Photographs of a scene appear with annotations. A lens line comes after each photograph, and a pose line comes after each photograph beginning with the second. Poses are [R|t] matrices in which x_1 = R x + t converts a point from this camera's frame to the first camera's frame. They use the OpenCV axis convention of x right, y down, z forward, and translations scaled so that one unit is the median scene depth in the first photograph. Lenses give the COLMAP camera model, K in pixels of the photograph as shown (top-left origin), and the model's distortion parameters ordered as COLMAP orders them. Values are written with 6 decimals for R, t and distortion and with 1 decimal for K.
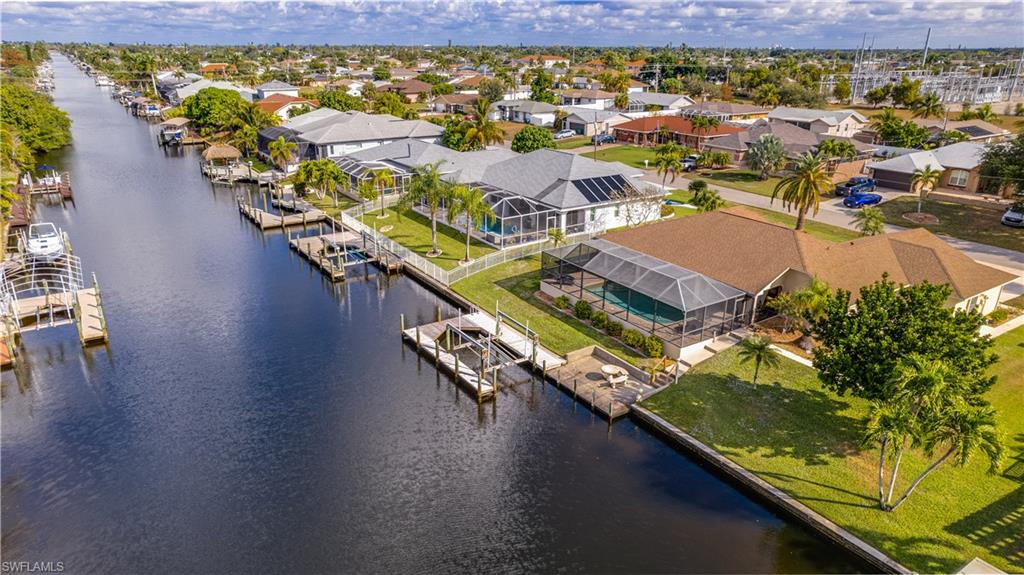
lens RADIAL K [[648.8, 0, 512.0], [0, 648.8, 287.5], [0, 0, 1]] dist [-0.007890, 0.001652]
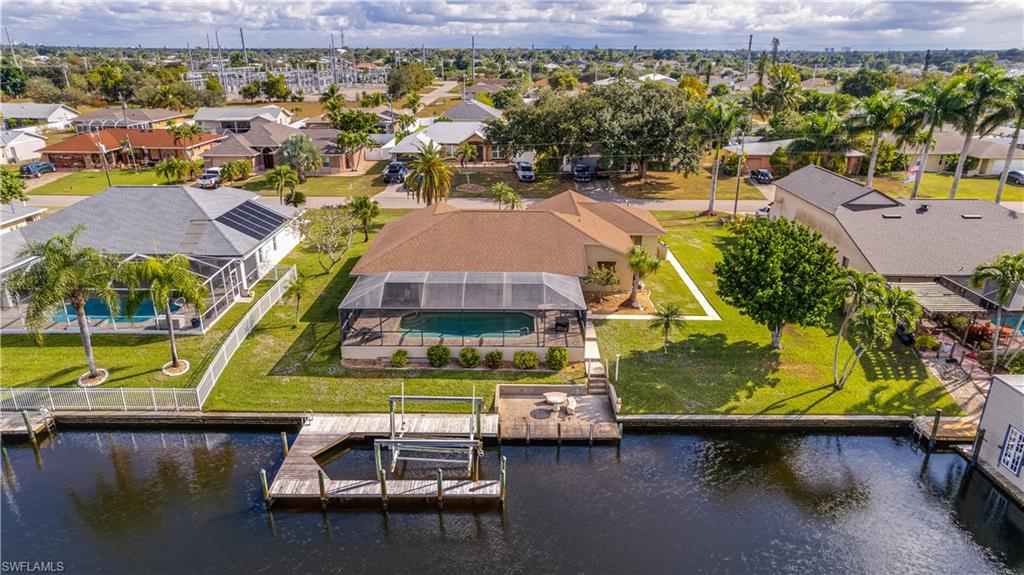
lens RADIAL K [[648.8, 0, 512.0], [0, 648.8, 287.5], [0, 0, 1]] dist [-0.007890, 0.001652]
pose [[0.559419, -0.290822, 0.776191, -0.460419], [0.288920, 0.946115, 0.146258, -0.143744], [-0.776901, 0.142437, 0.613299, 0.410597]]
